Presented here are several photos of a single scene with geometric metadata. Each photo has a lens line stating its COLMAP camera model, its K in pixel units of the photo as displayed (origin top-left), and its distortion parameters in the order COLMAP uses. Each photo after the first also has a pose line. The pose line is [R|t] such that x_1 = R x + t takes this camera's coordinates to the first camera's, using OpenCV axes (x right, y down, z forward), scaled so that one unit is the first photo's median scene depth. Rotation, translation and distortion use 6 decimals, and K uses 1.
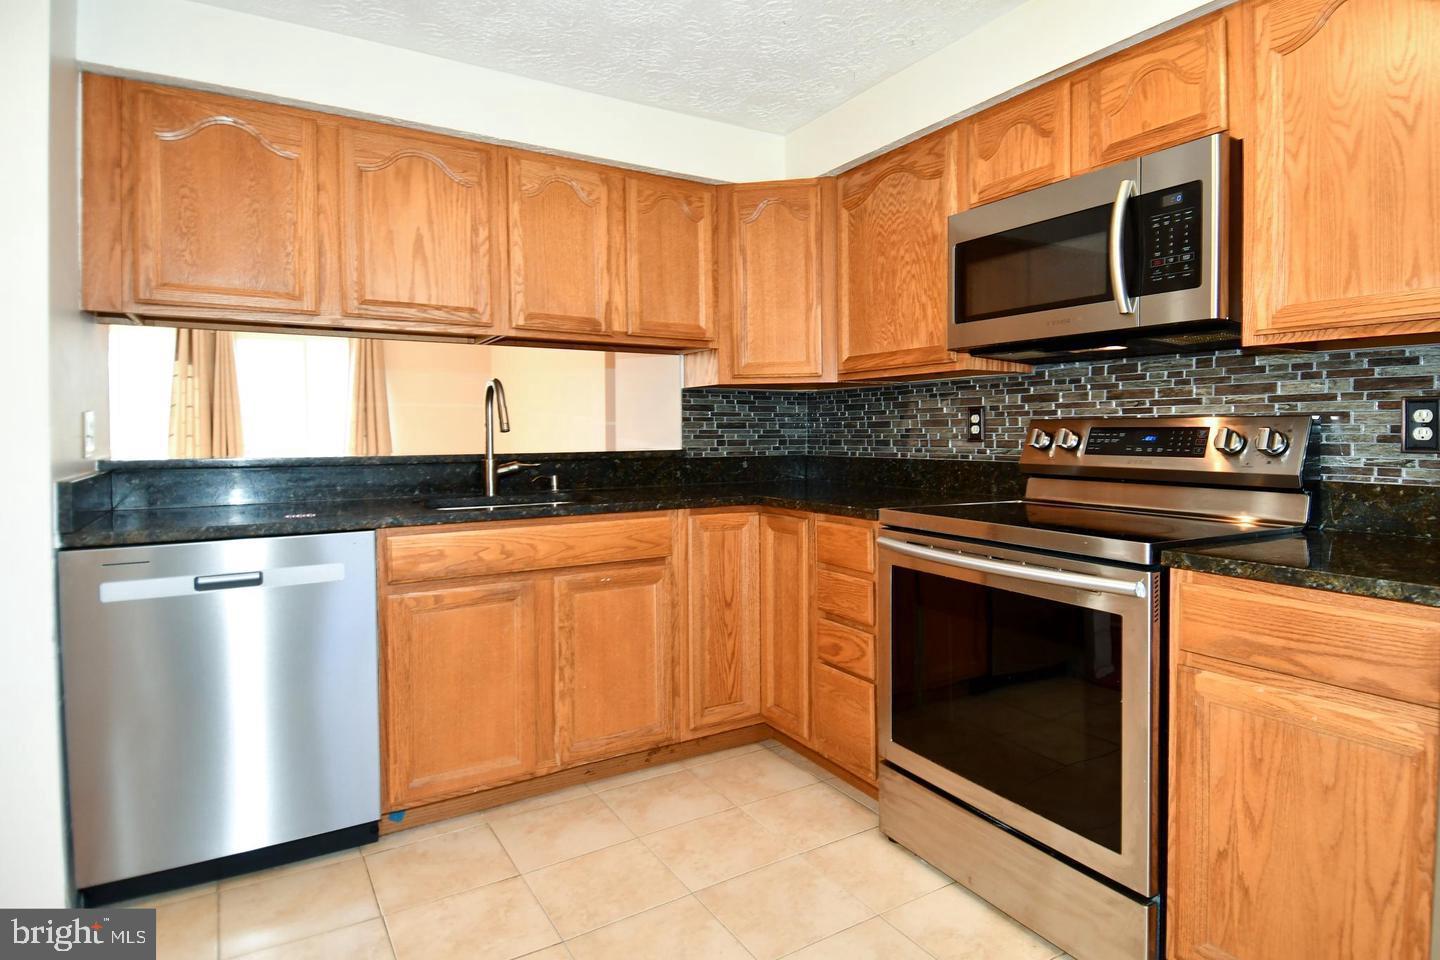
lens RADIAL K [[744.2, 0, 752.0], [0, 744.2, 450.2], [0, 0, 1]] dist [0.055020, -0.053142]
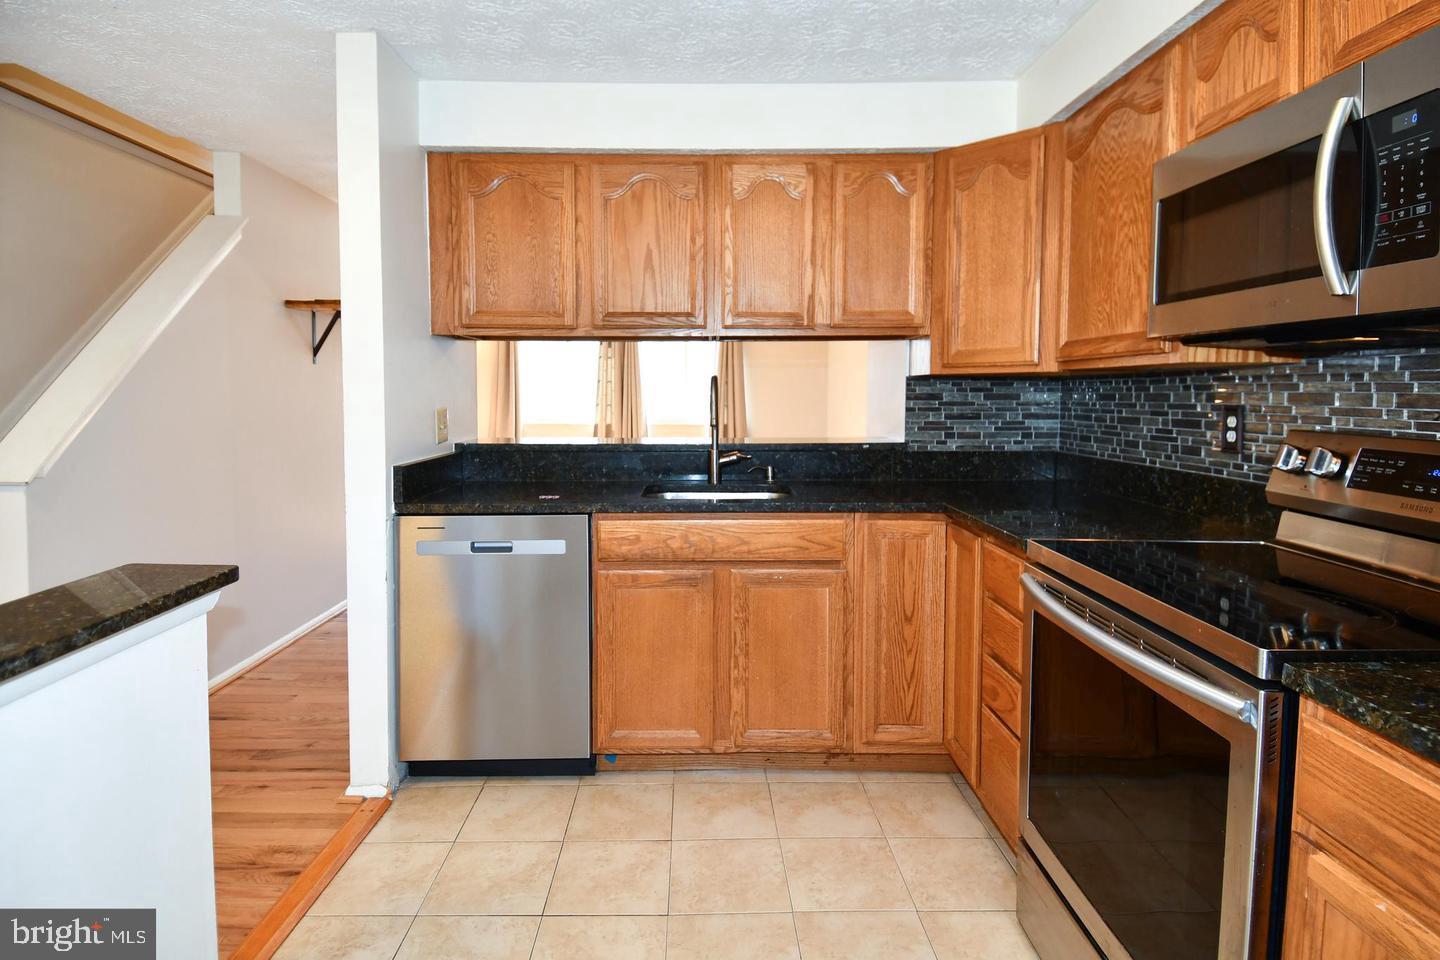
lens RADIAL K [[761.3, 0, 721.6], [0, 761.3, 435.0], [0, 0, 1]] dist [0.047106, -0.040025]
pose [[0.854303, 0.021297, -0.519339, 0.267278], [-0.003322, 0.999364, 0.035518, -0.055234], [0.519765, -0.028618, 0.853830, 0.081100]]
